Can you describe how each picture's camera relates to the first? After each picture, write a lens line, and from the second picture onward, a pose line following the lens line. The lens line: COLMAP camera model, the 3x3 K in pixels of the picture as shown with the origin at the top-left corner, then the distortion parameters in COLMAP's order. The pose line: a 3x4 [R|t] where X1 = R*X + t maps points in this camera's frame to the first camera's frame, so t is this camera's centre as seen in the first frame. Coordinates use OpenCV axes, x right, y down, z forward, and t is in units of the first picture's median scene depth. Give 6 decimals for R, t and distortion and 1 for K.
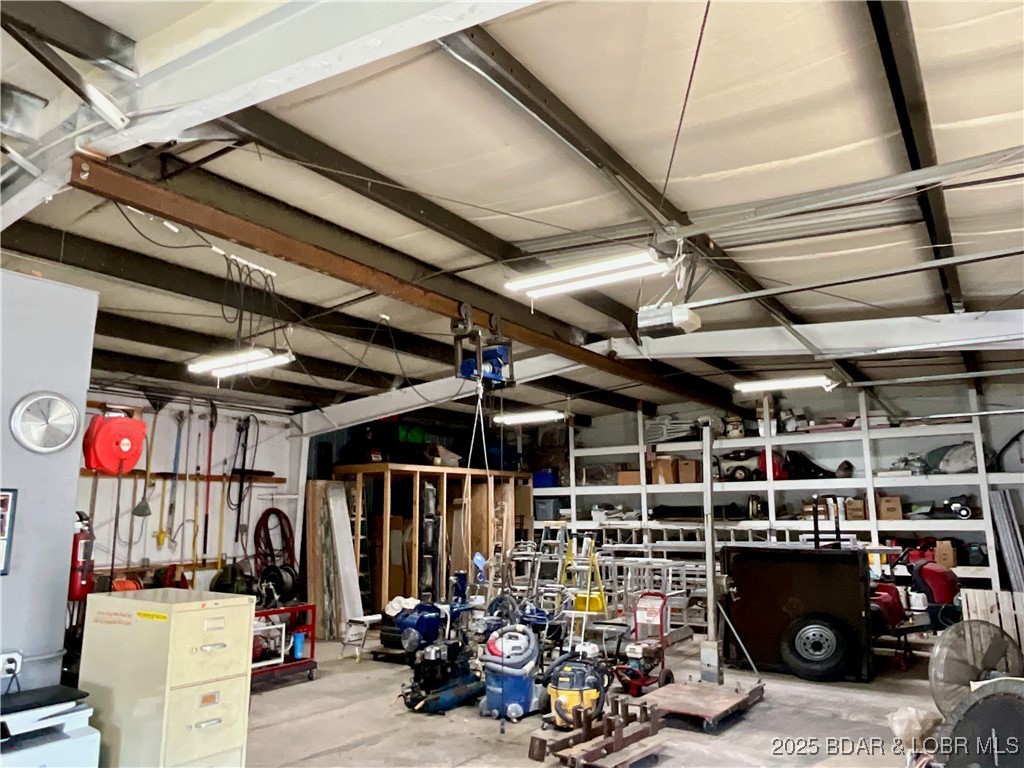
lens RADIAL K [[718.7, 0, 511.1], [0, 718.7, 383.0], [0, 0, 1]] dist [0.002023, -0.024170]
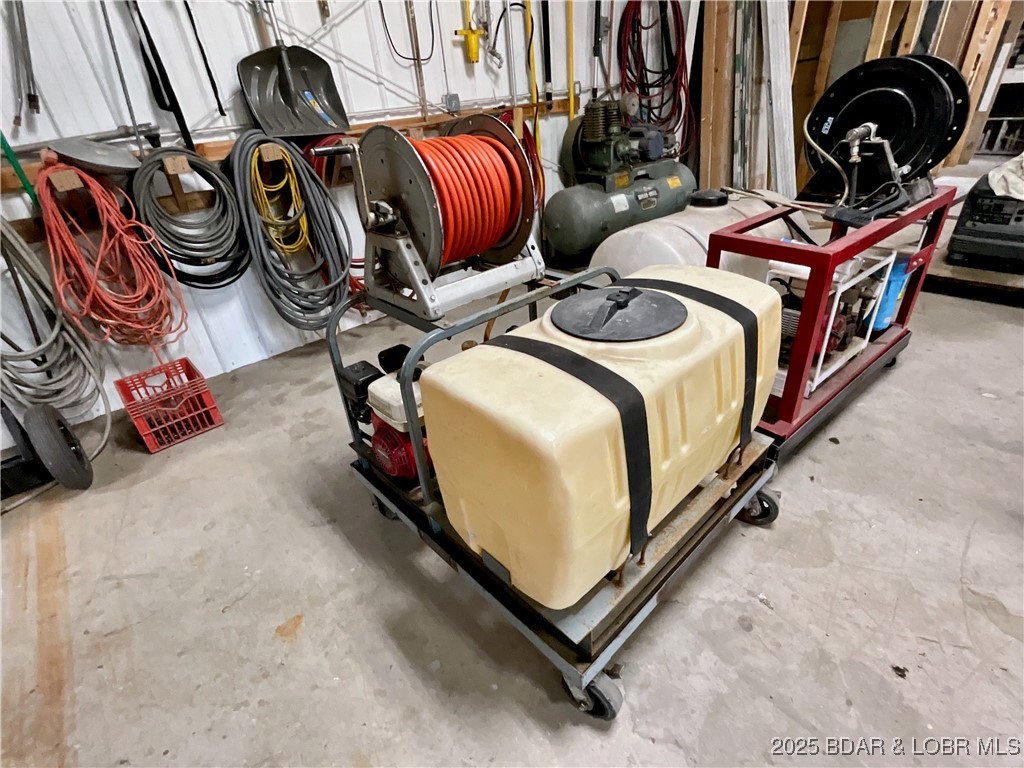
lens RADIAL K [[506.0, 0, 514.0], [0, 506.0, 383.2], [0, 0, 1]] dist [0.000155, 0.000662]
pose [[0.959766, 0.077889, -0.269784, -0.318768], [0.119198, 0.756897, 0.642572, 0.156489], [0.254248, -0.648876, 0.717160, 0.561106]]
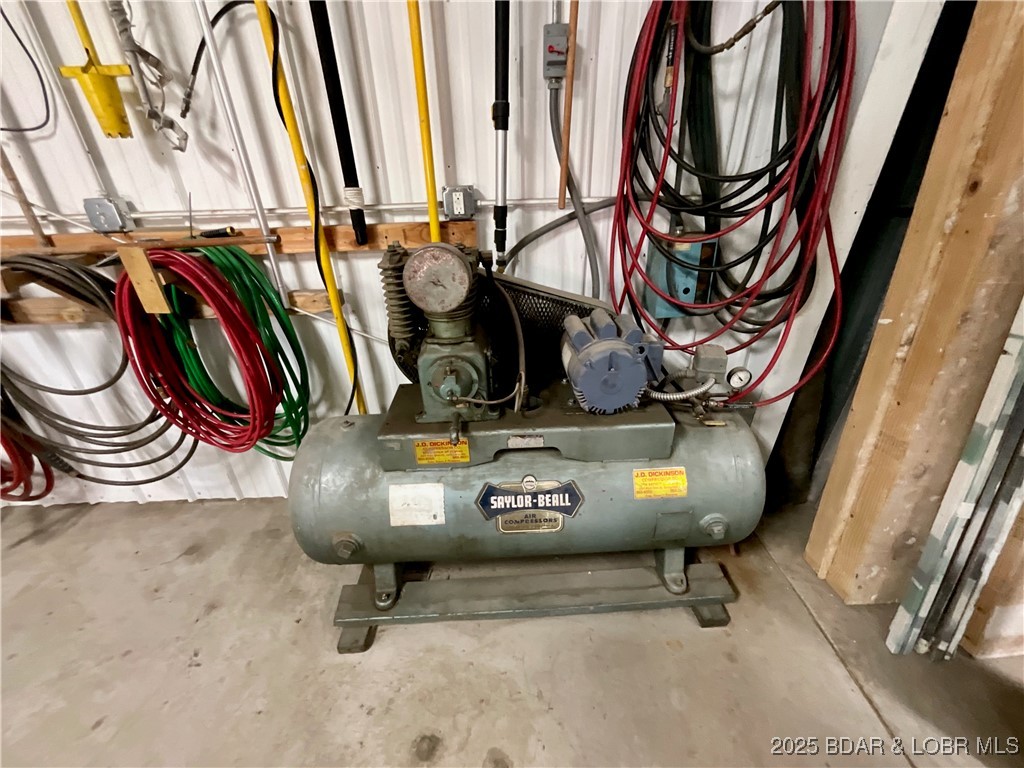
lens RADIAL K [[421.5, 0, 511.7], [0, 421.5, 386.8], [0, 0, 1]] dist [-0.002575, 0.001625]
pose [[0.576798, 0.373435, -0.726533, -0.265339], [0.161676, 0.819613, 0.549632, 0.214270], [0.800728, -0.434490, 0.412375, 0.913342]]
